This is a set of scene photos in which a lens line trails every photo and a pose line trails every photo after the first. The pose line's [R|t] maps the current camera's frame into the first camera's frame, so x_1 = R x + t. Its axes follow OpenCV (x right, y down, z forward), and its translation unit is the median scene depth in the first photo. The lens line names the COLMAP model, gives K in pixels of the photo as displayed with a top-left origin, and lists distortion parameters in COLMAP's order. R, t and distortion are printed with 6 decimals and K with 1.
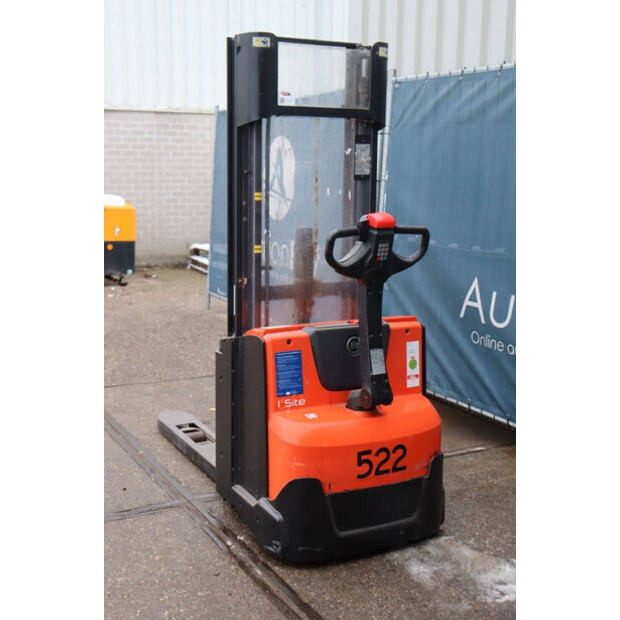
lens RADIAL K [[846.0, 0, 310.0], [0, 846.0, 310.0], [0, 0, 1]] dist [0.010444, 0.026181]
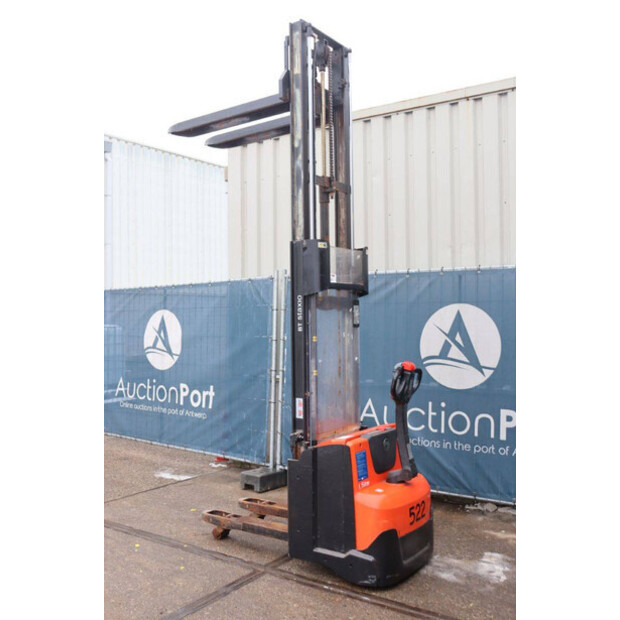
lens RADIAL K [[621.7, 0, 310.0], [0, 621.7, 310.0], [0, 0, 1]] dist [-0.123057, 0.188841]
pose [[0.895202, -0.014110, 0.445438, -0.616980], [0.097271, 0.981587, -0.164394, -0.029816], [-0.434916, 0.190495, 0.880091, -0.024677]]
